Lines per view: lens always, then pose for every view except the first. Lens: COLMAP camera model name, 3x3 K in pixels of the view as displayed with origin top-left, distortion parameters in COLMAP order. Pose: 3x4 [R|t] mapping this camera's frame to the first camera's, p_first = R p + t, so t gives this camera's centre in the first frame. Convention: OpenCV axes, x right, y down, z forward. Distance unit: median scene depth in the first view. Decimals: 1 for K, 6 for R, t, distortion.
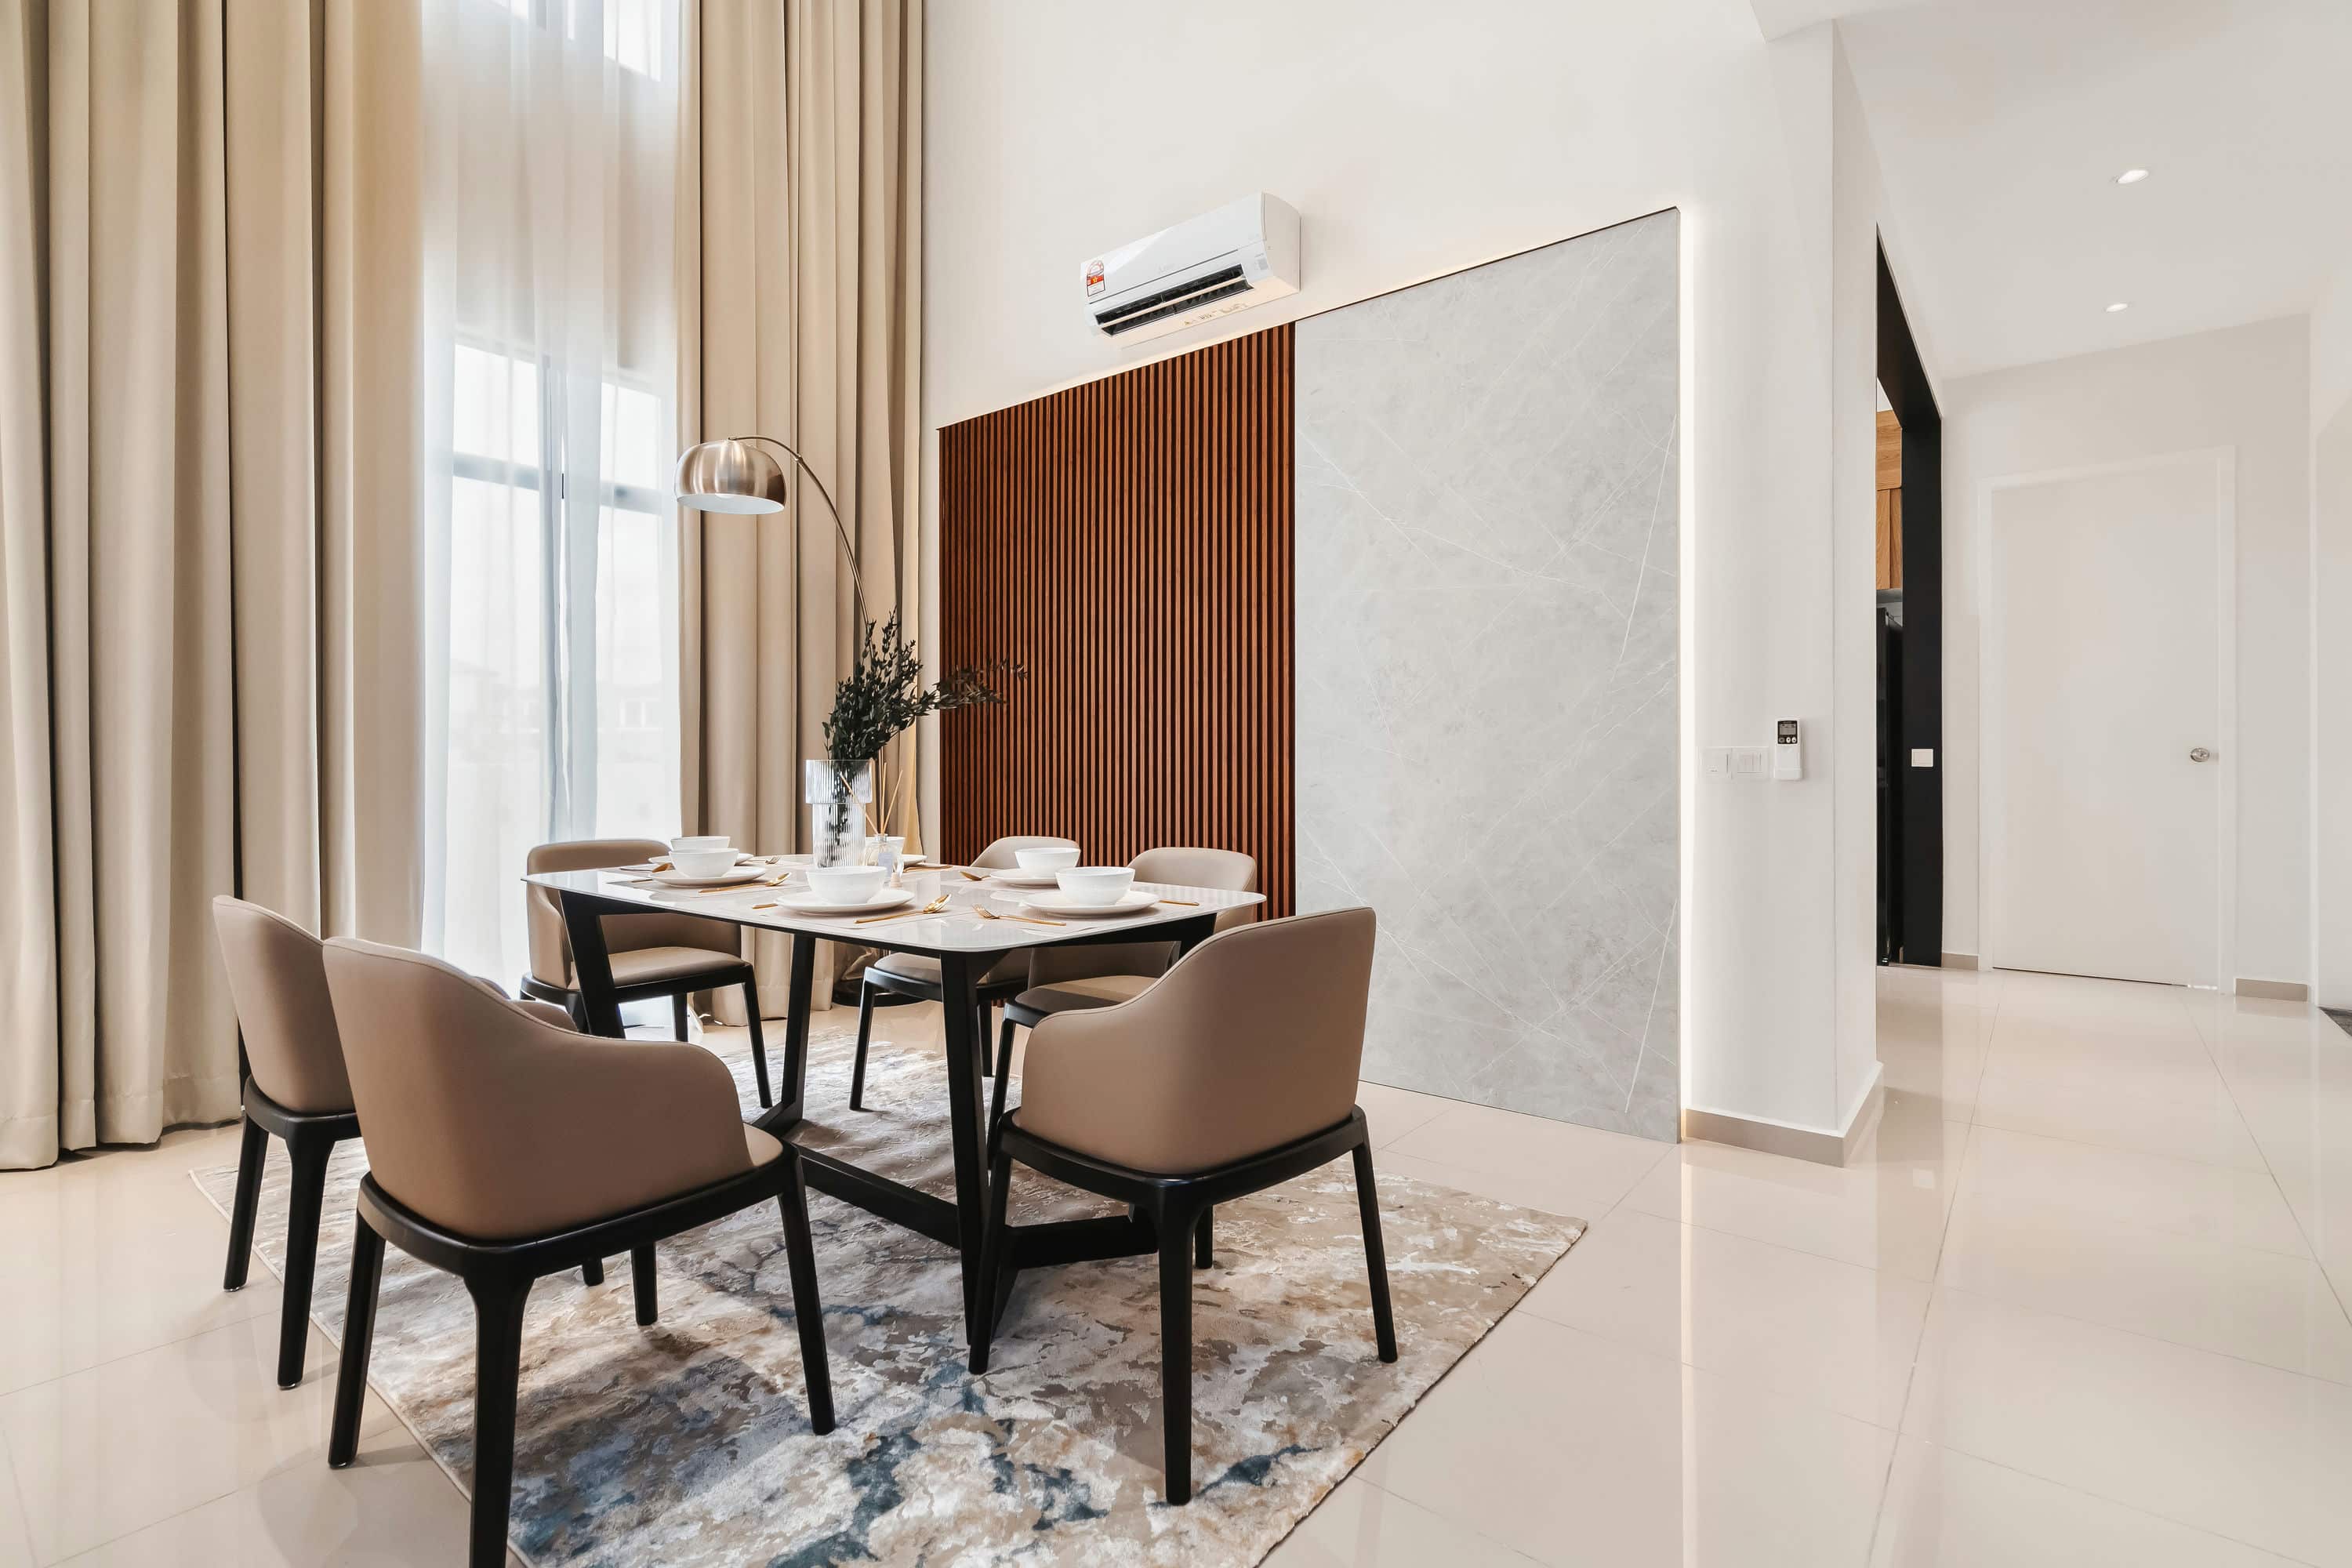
lens RADIAL K [[1090.0, 0, 1191.6], [0, 1090.0, 754.6], [0, 0, 1]] dist [-0.003960, 0.003540]
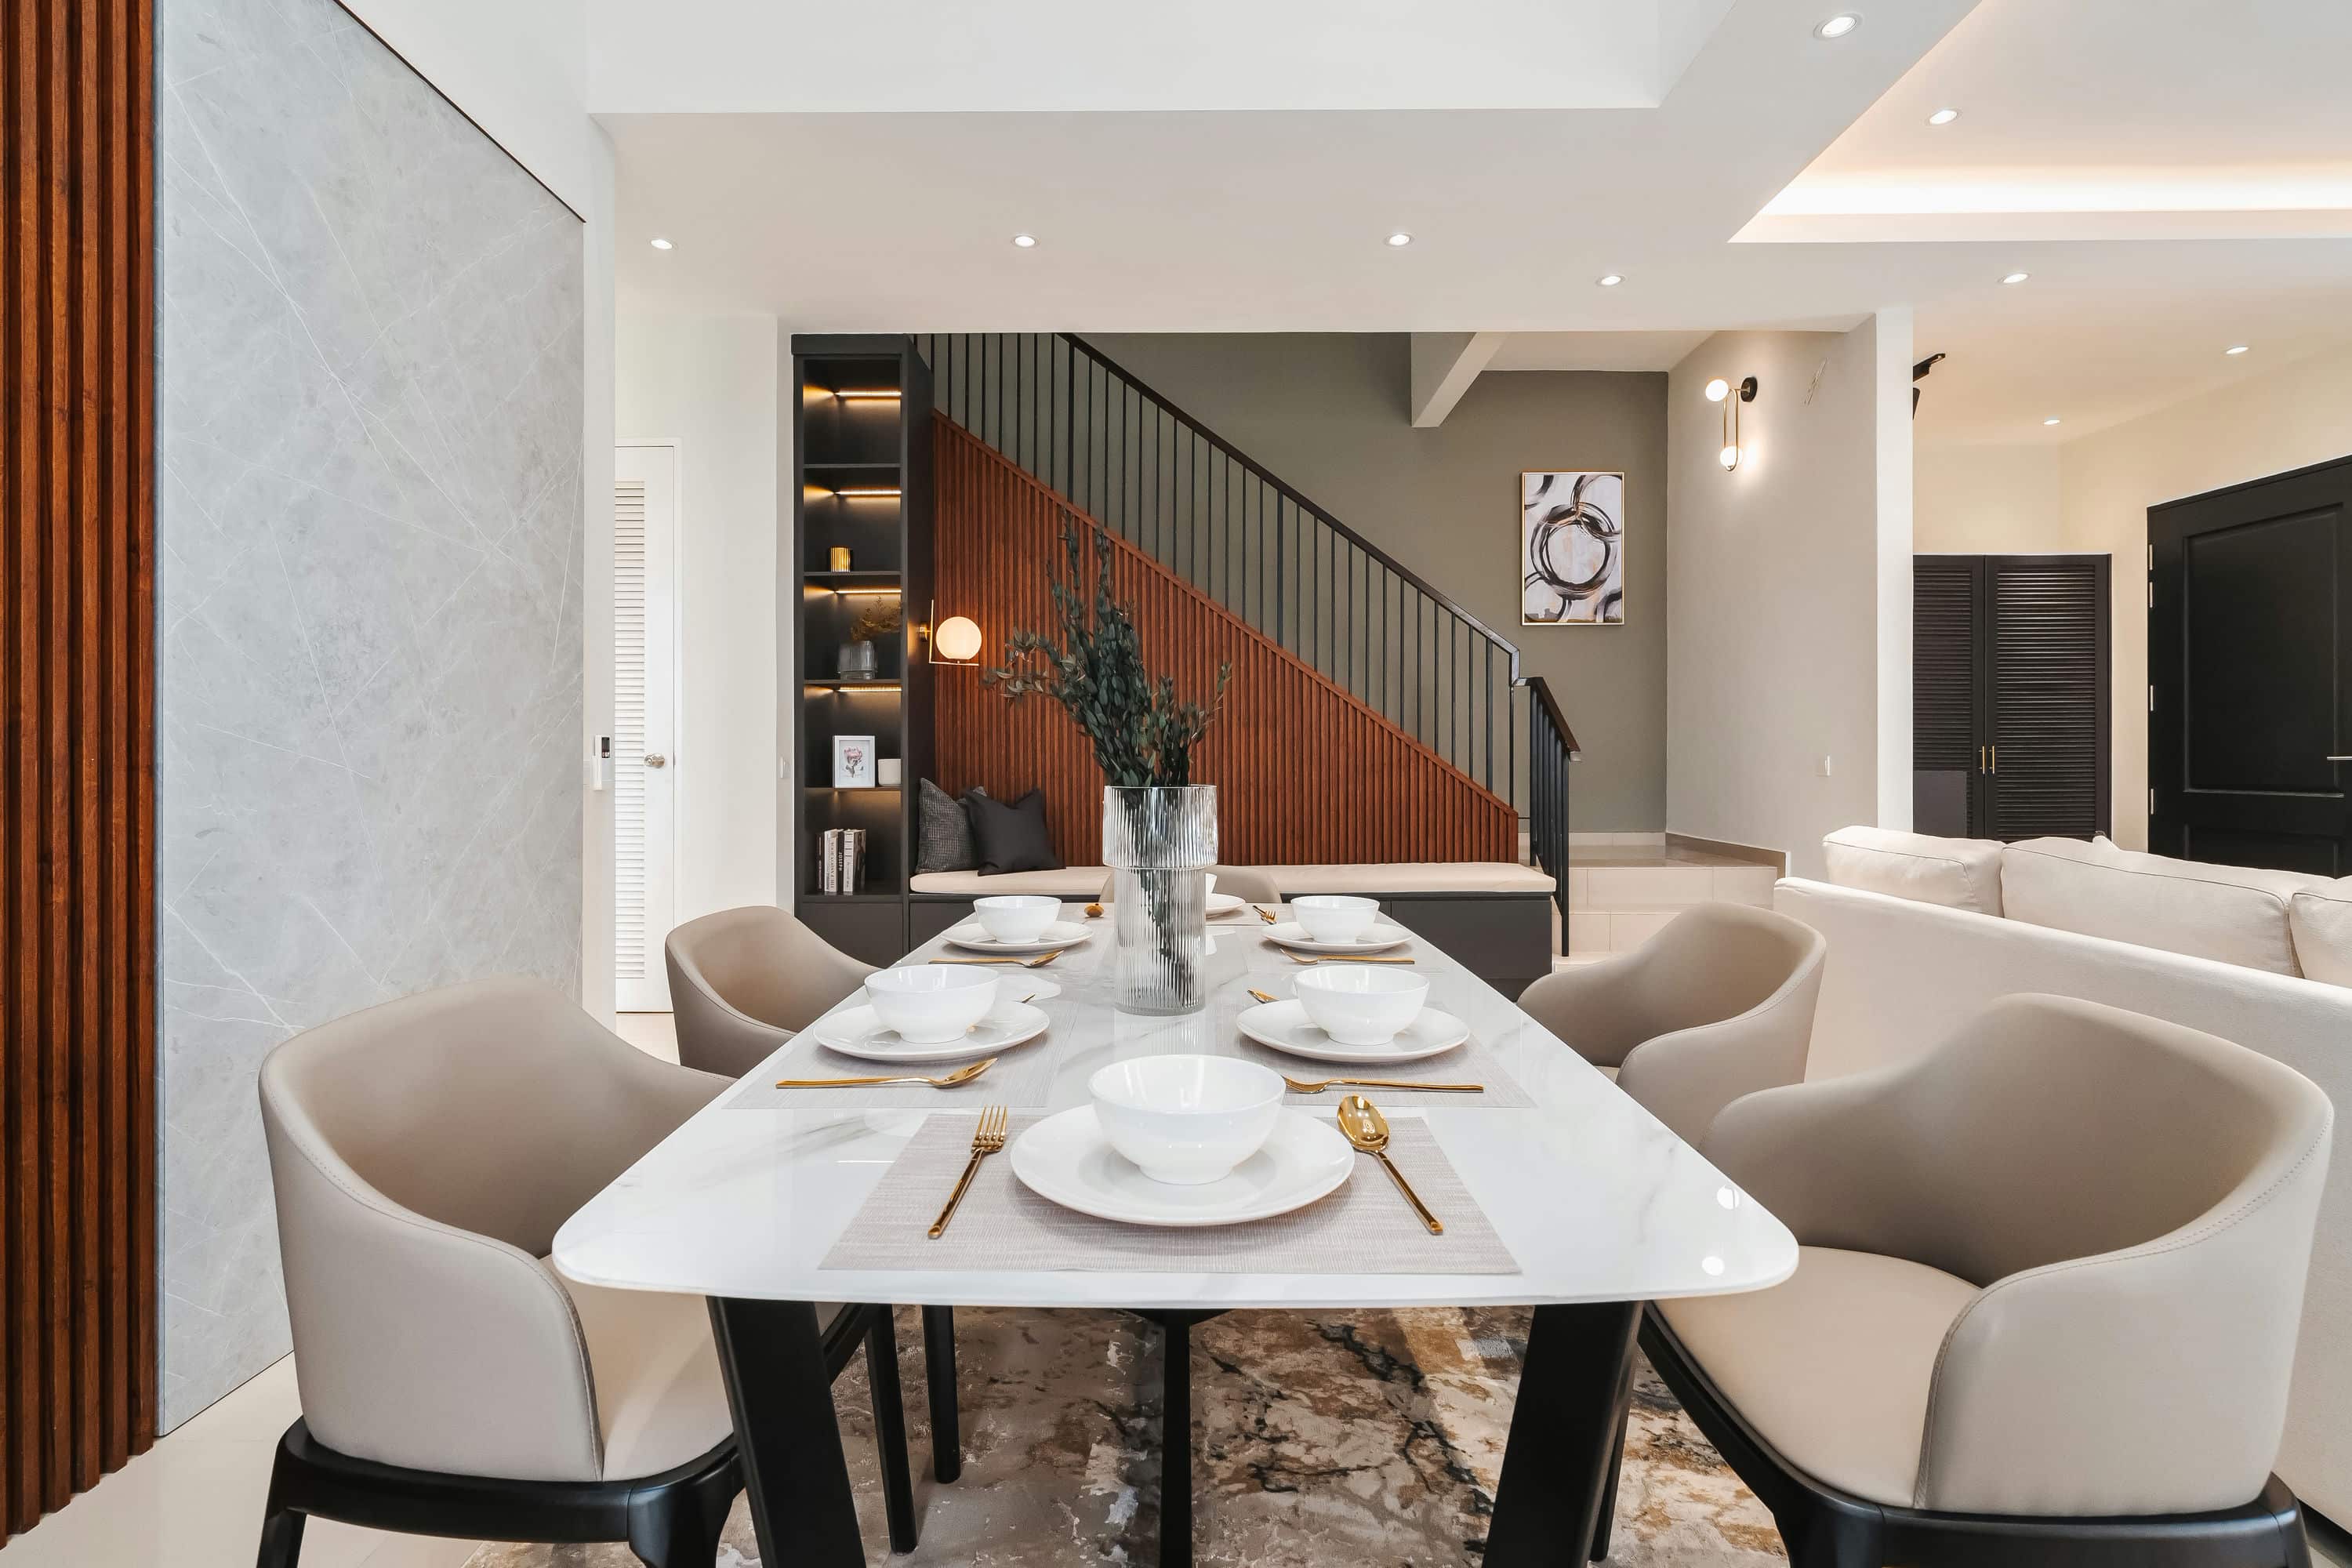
lens RADIAL K [[1090.0, 0, 1179.7], [0, 1090.0, 757.8], [0, 0, 1]] dist [-0.003960, 0.003540]
pose [[-0.623109, 0.001900, 0.782133, -0.590707], [-0.003886, 0.999977, -0.005525, -0.004902], [-0.782125, -0.006482, -0.623088, 1.033327]]
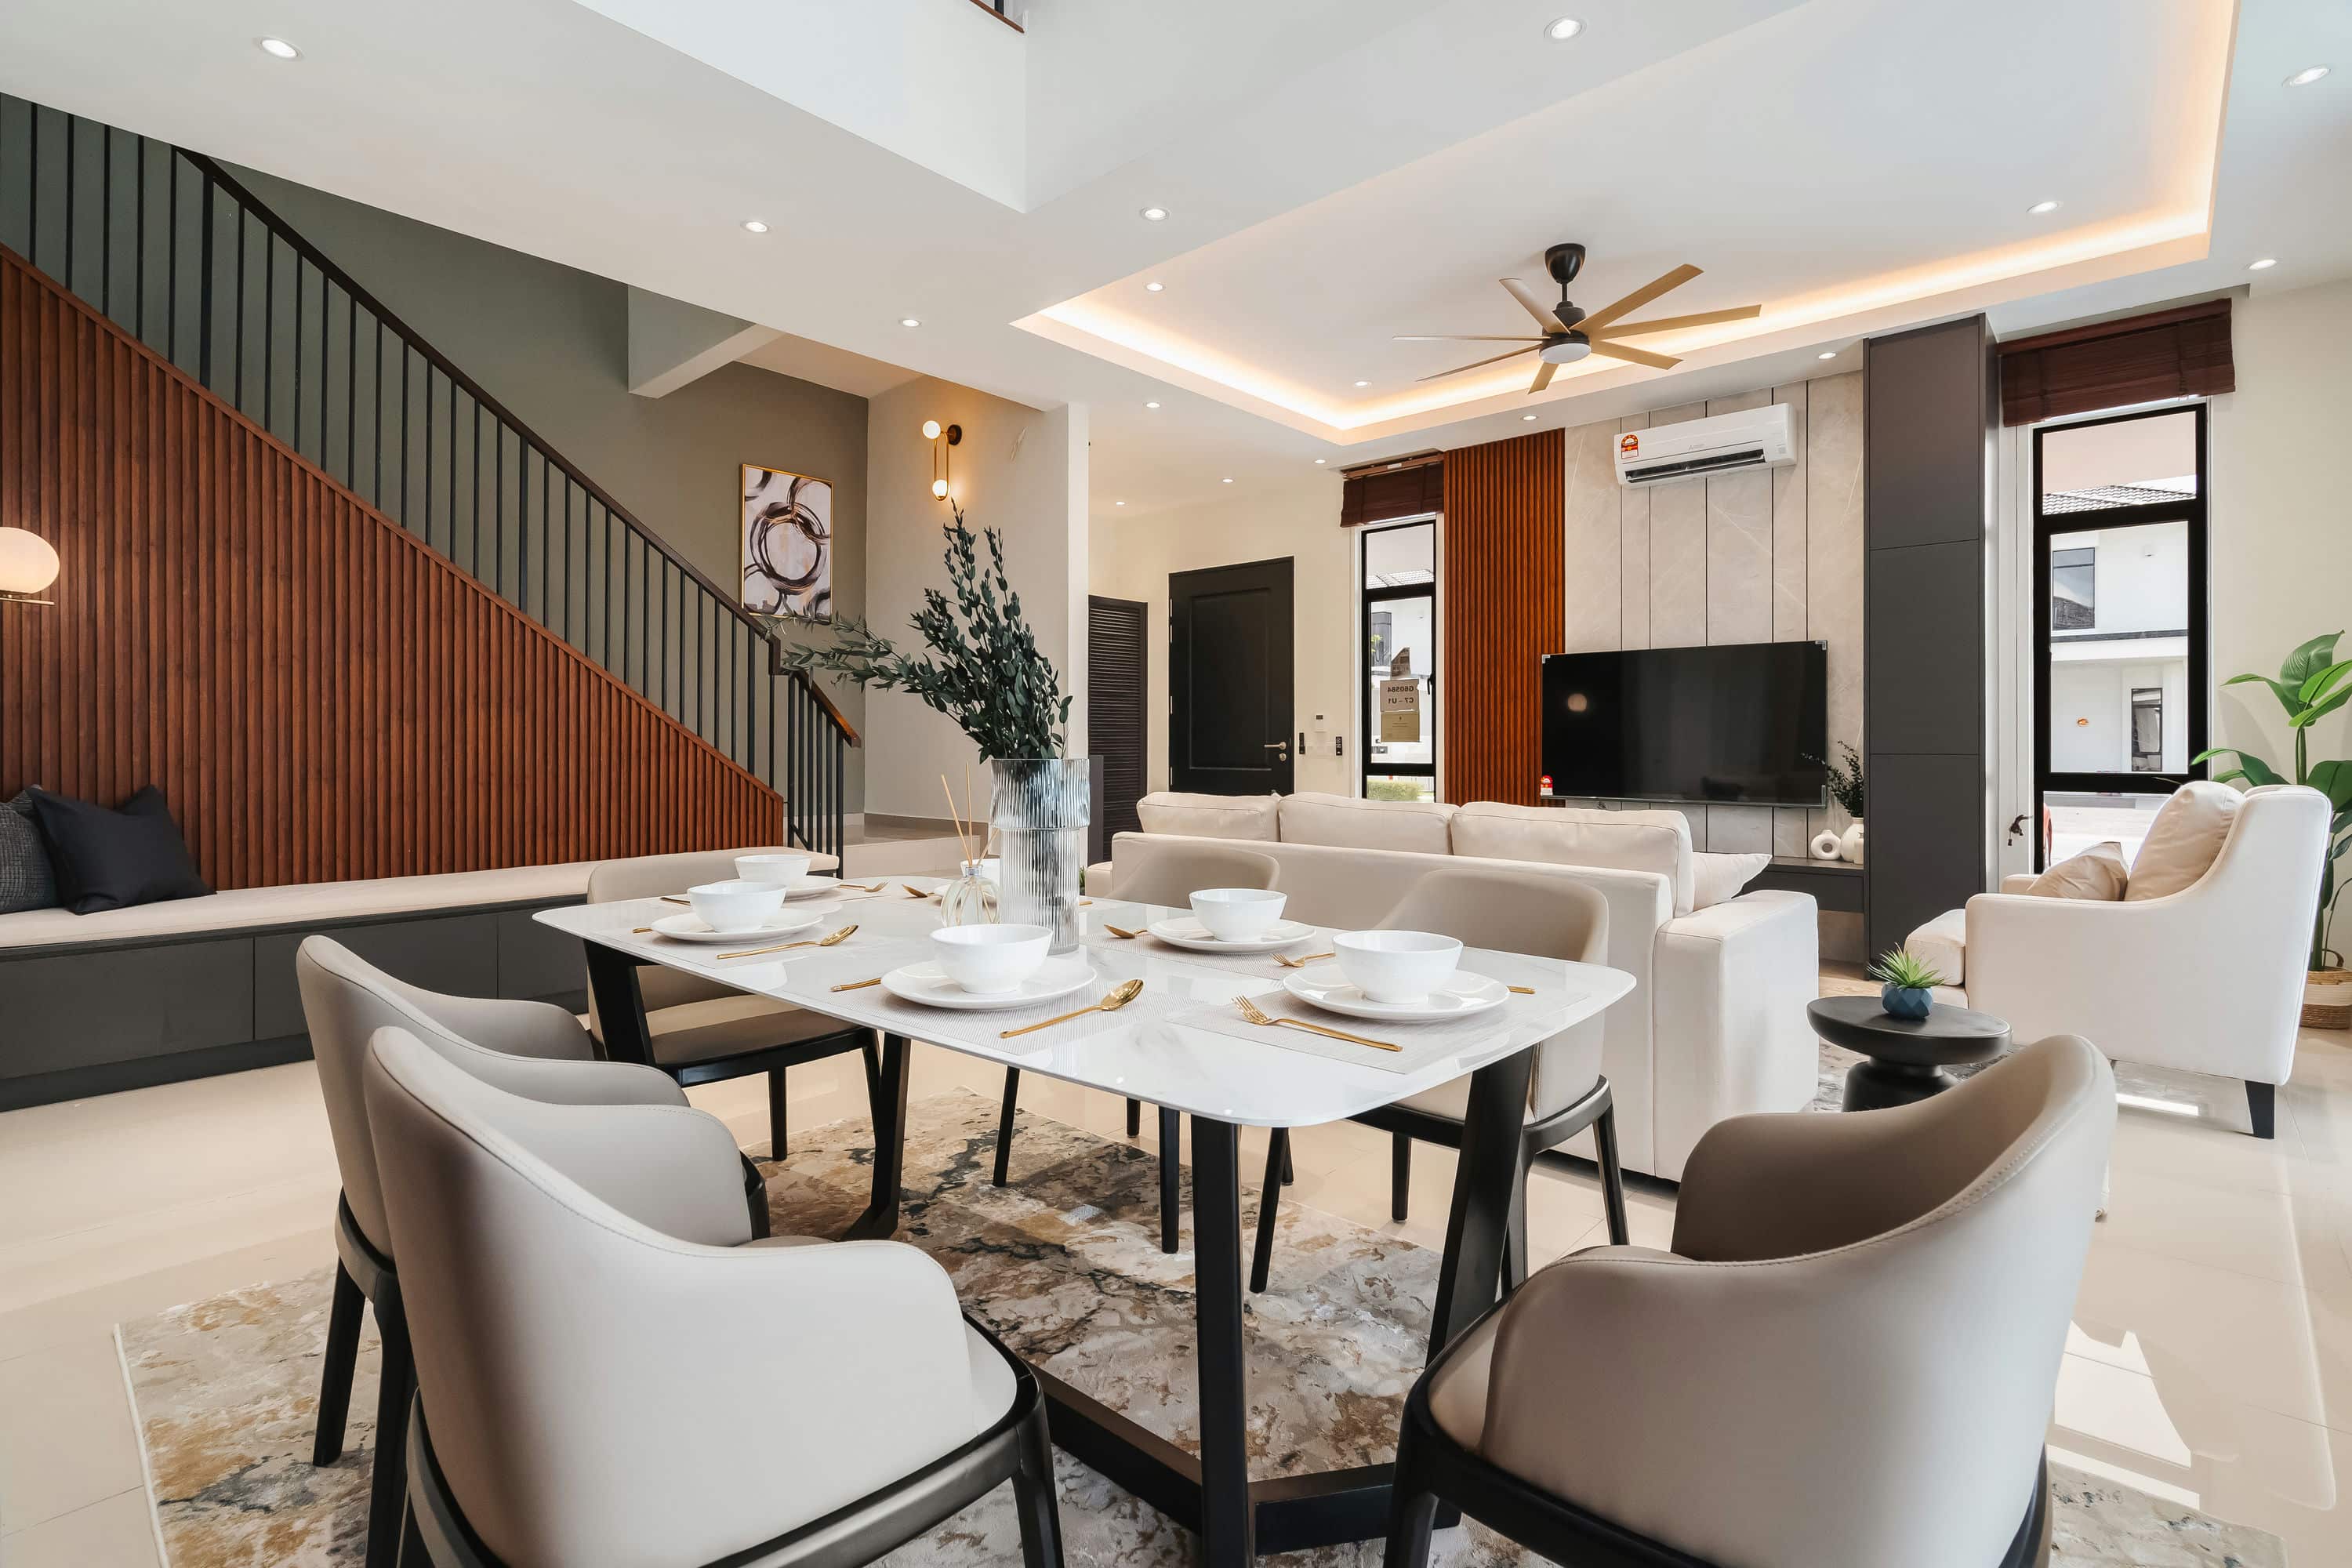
lens RADIAL K [[1090.0, 0, 1168.3], [0, 1090.0, 741.9], [0, 0, 1]] dist [-0.003960, 0.003540]
pose [[-0.998312, 0.002076, 0.058049, -0.340189], [0.001360, 0.999923, -0.012373, 0.002196], [-0.058070, -0.012273, -0.998237, 1.263066]]
